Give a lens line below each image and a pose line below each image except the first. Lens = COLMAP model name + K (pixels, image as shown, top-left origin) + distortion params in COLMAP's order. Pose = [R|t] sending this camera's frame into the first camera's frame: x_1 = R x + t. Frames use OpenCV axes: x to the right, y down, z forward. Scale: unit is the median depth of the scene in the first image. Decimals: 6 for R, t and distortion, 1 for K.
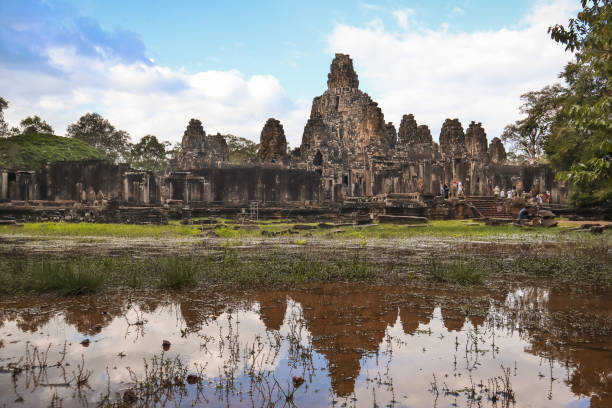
lens RADIAL K [[429.7, 0, 306.0], [0, 429.7, 204.0], [0, 0, 1]] dist [-0.085912, 0.002183]
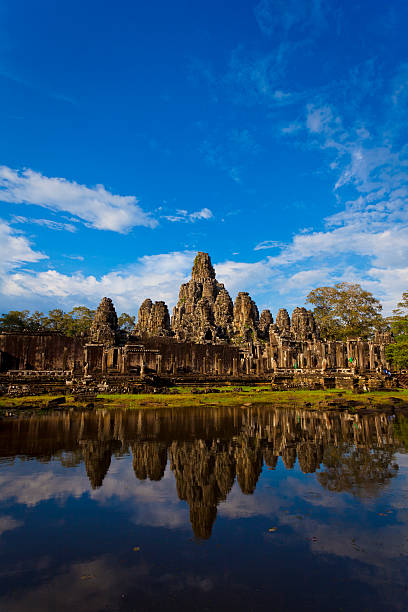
lens RADIAL K [[345.7, 0, 201.9], [0, 345.7, 313.3], [0, 0, 1]] dist [-0.002352, 0.000180]
pose [[0.974901, 0.045035, 0.218038, -0.176573], [-0.011544, 0.988236, -0.152502, -0.009809], [-0.222341, 0.146157, 0.963952, 0.010887]]
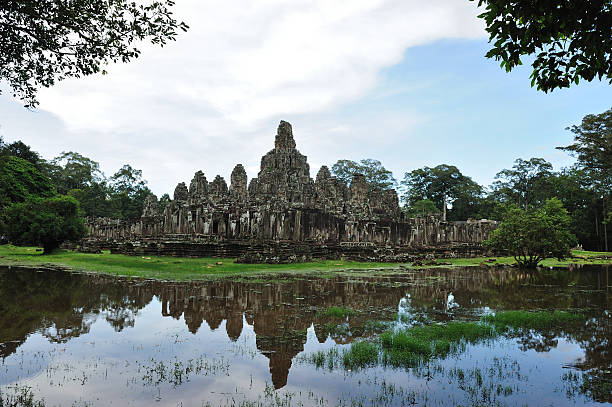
lens RADIAL K [[392.9, 0, 305.1], [0, 392.9, 211.1], [0, 0, 1]] dist [-0.029598, -0.000359]
pose [[0.792477, 0.069146, 0.605970, -0.734846], [-0.043346, 0.997425, -0.057127, -0.013684], [-0.608360, 0.019006, 0.793433, 0.004751]]
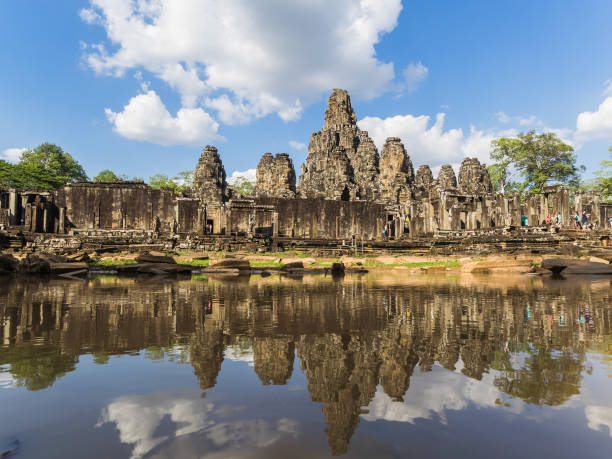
lens RADIAL K [[429.6, 0, 309.1], [0, 429.6, 233.1], [0, 0, 1]] dist [0.009060, 0.000813]
pose [[0.989052, 0.015942, 0.146701, -0.155254], [-0.010949, 0.999335, -0.034781, 0.012002], [-0.147158, 0.032794, 0.988569, 0.060780]]
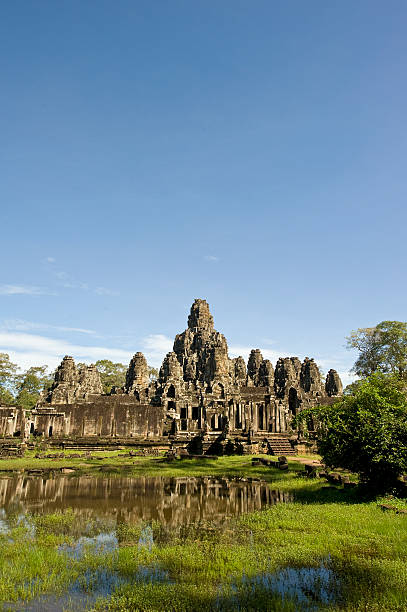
lens RADIAL K [[392.9, 0, 203.5], [0, 392.9, 306.0], [0, 0, 1]] dist [-0.029598, -0.000359]
pose [[0.998690, 0.018499, 0.047713, 0.051128], [-0.004224, 0.958988, -0.283414, -0.021410], [-0.050999, 0.282841, 0.957810, -0.090292]]
